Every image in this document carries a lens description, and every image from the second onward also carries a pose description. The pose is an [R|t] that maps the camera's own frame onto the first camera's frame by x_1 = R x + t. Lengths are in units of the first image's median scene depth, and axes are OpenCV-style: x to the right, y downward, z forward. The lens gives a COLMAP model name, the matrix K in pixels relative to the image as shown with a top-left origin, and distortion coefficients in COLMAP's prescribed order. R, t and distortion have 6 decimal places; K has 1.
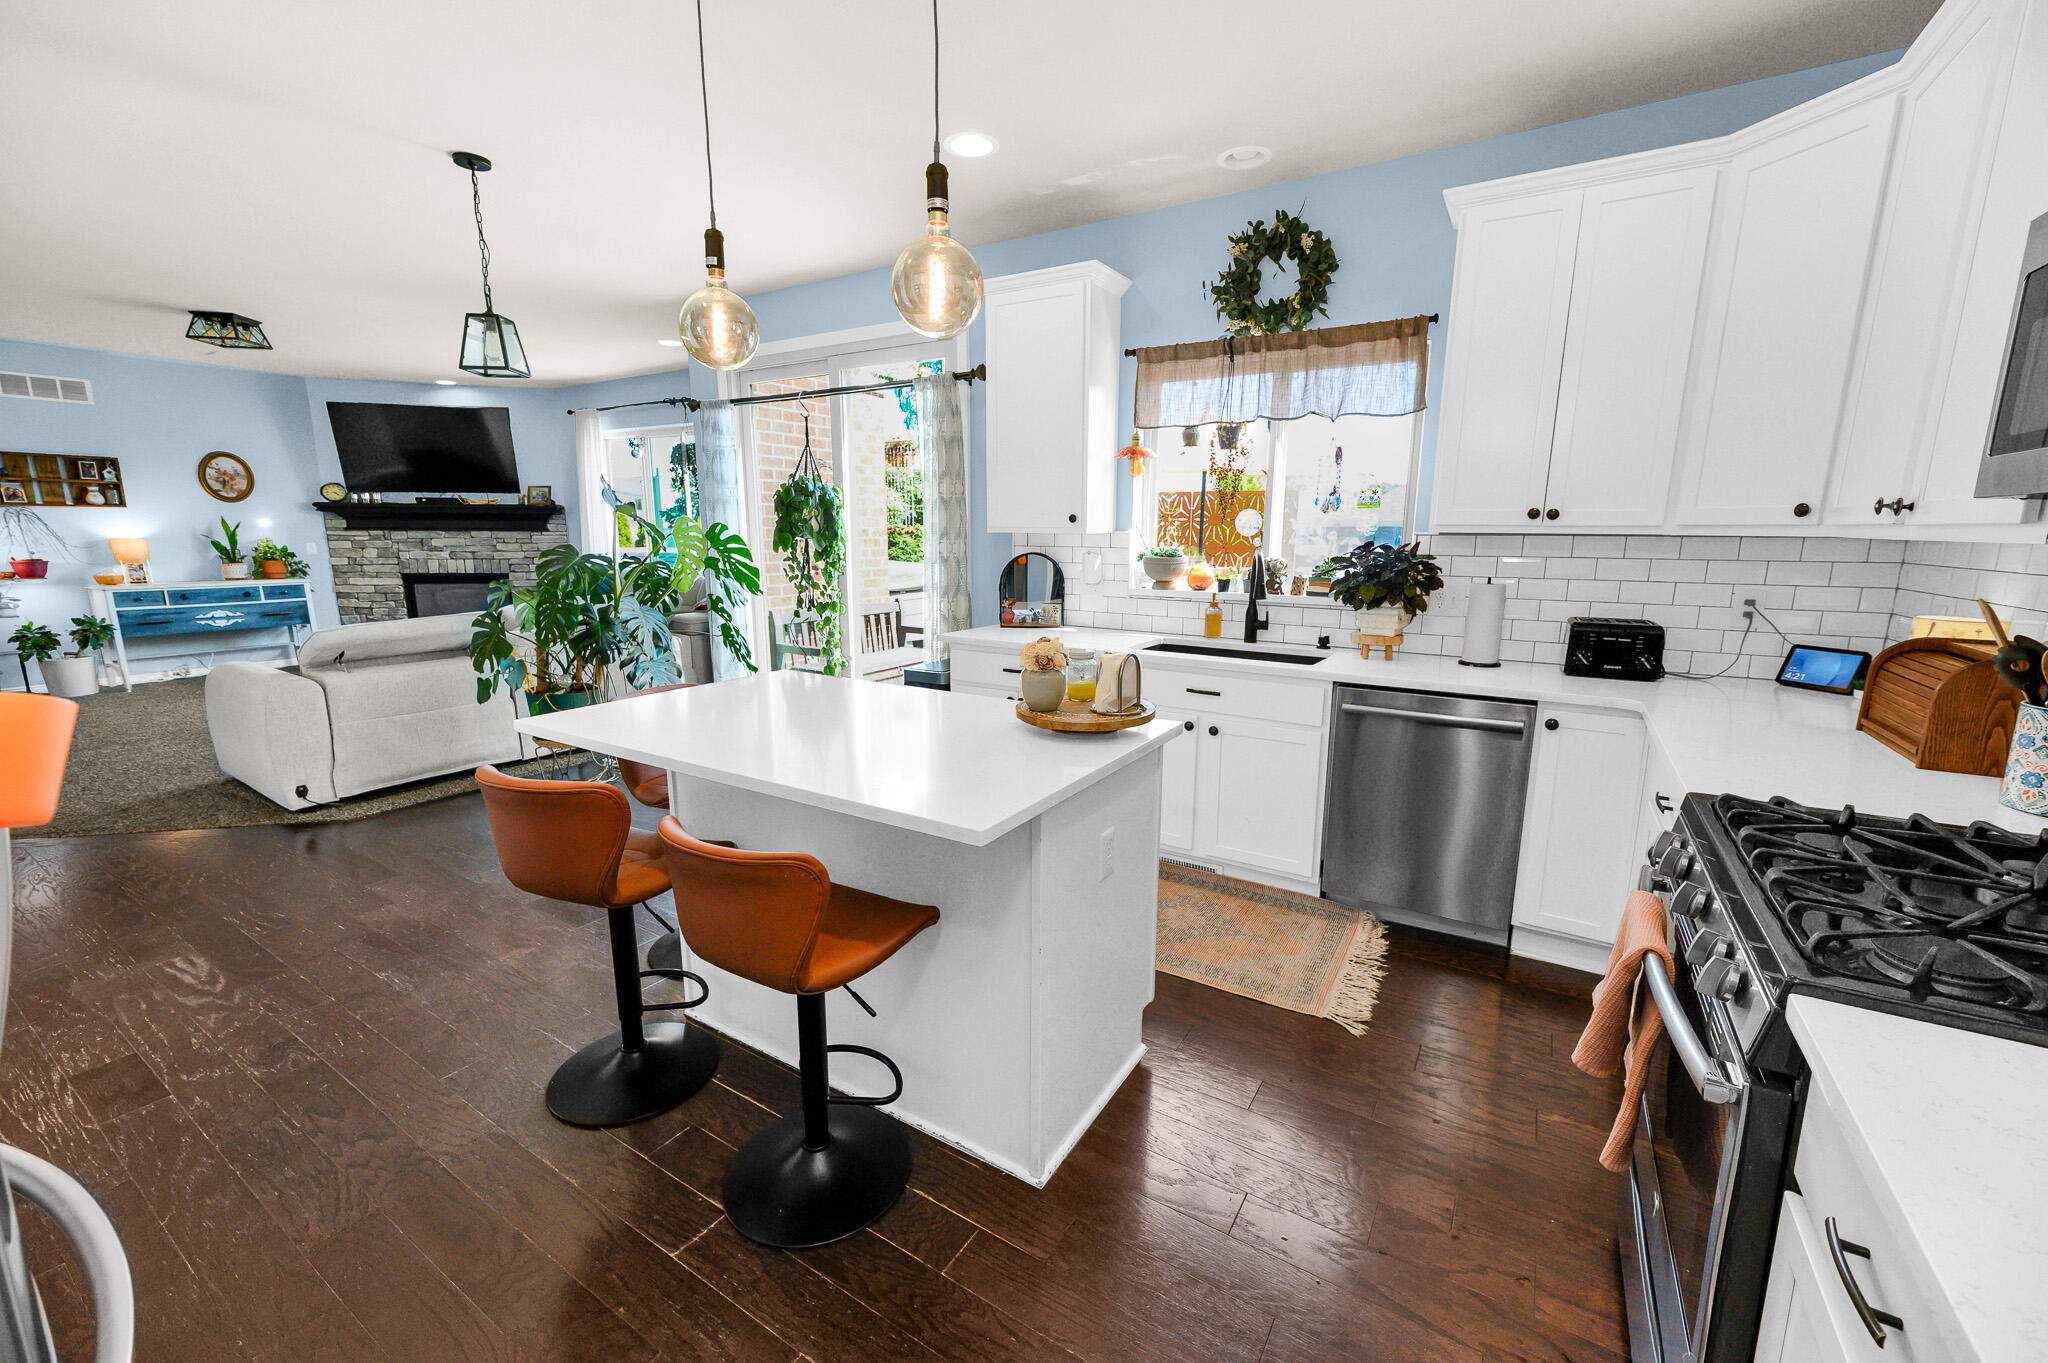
lens RADIAL K [[816.2, 0, 1030.7], [0, 816.2, 677.9], [0, 0, 1]] dist [0.000661, -0.000124]
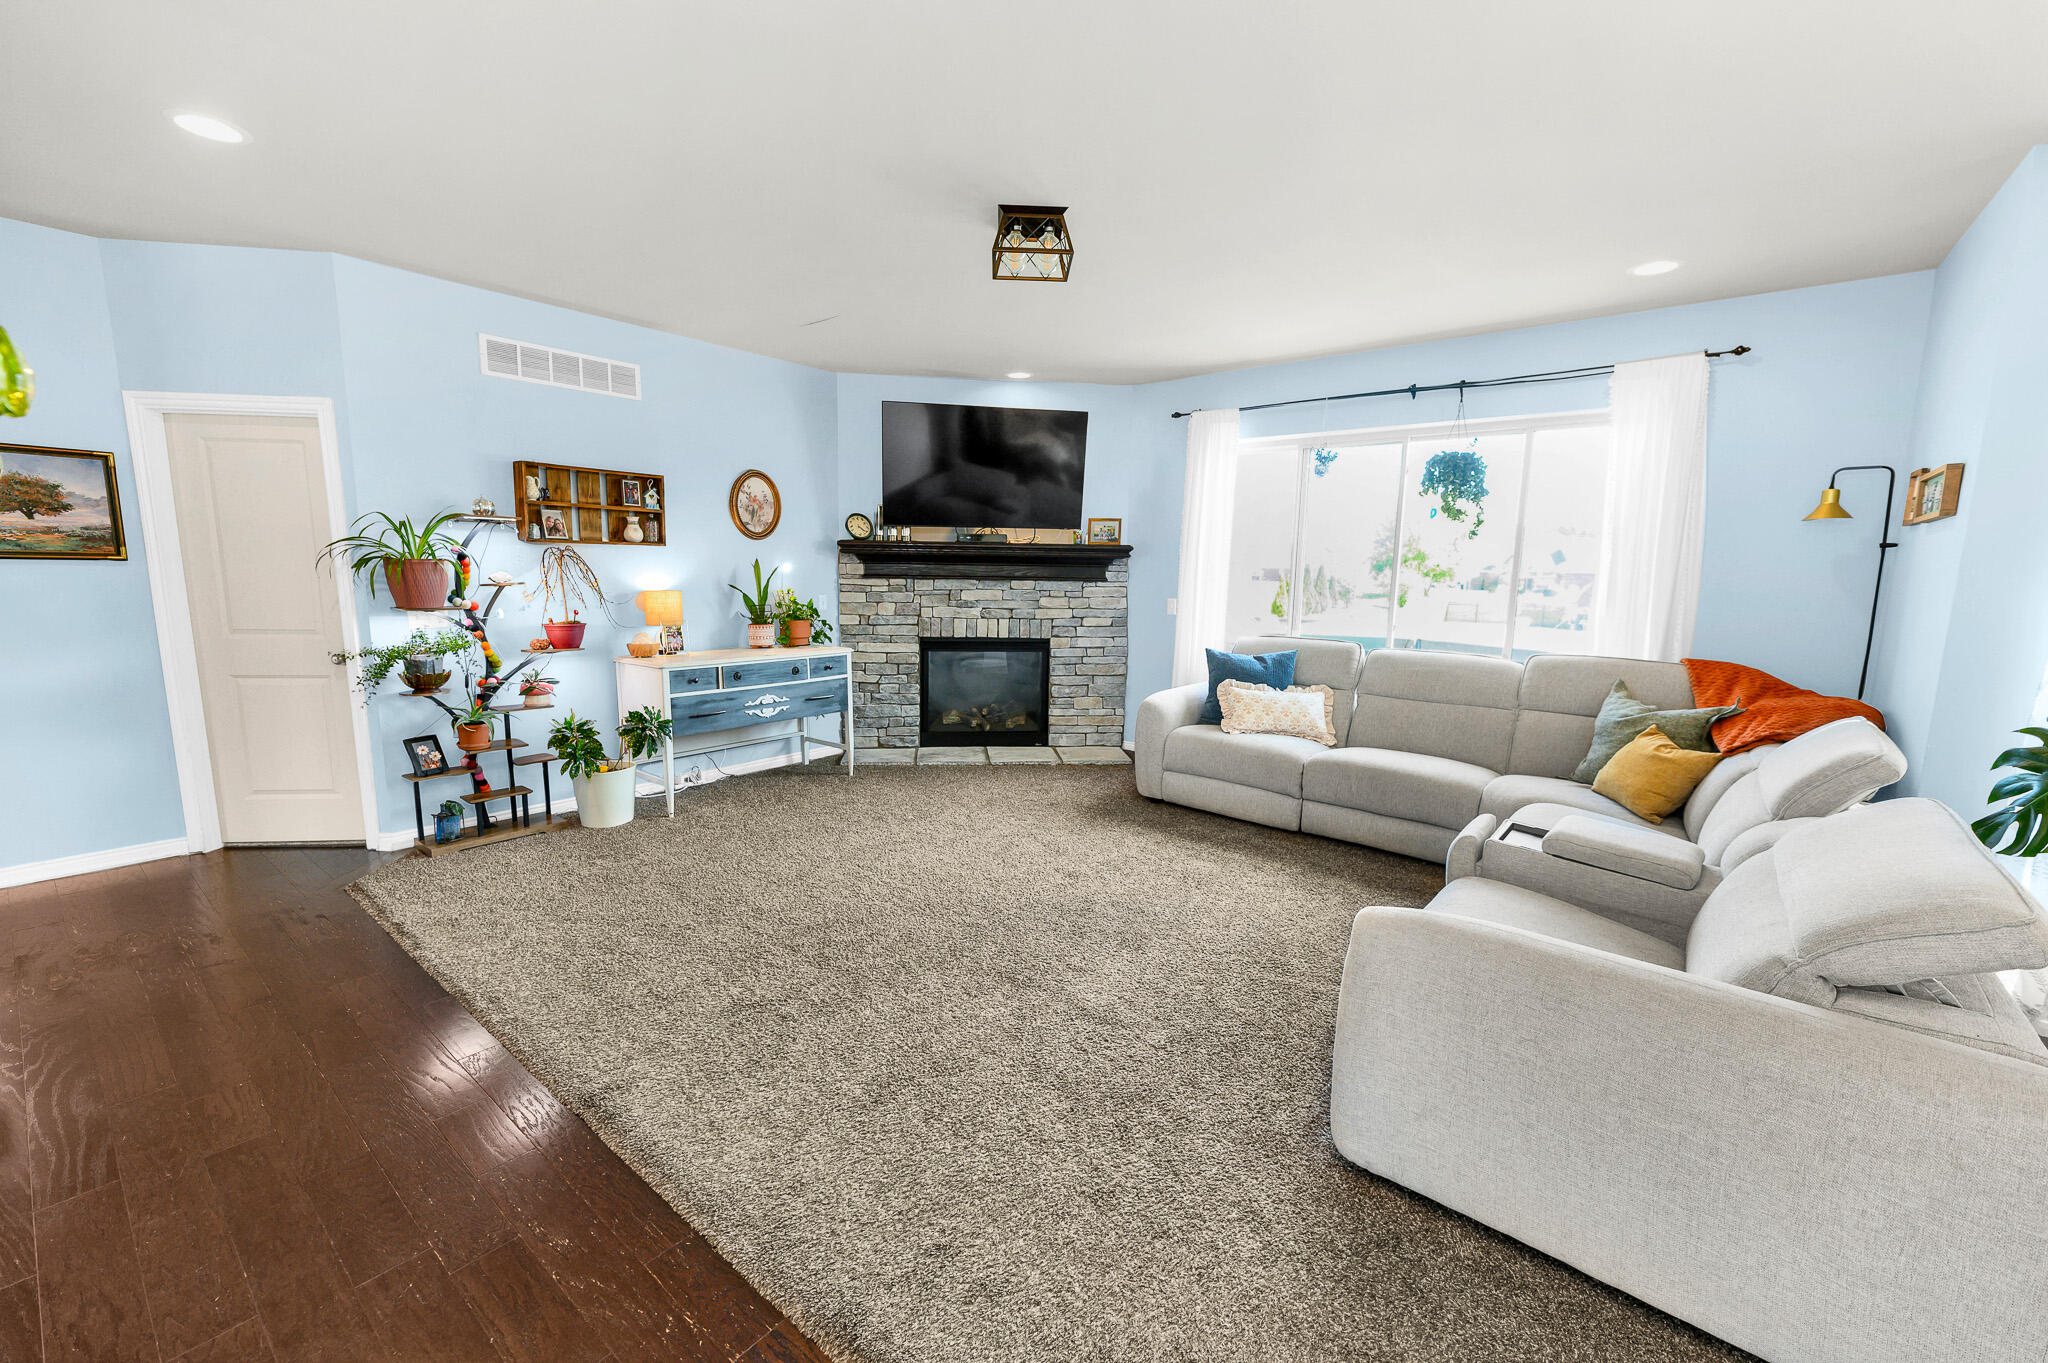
lens RADIAL K [[816.2, 0, 1021.4], [0, 816.2, 680.9], [0, 0, 1]] dist [0.000661, -0.000124]
pose [[0.991430, 0.026568, -0.127912, -0.634154], [-0.032257, 0.998571, -0.042614, -0.065664], [0.126597, 0.046375, 0.990870, 0.313104]]
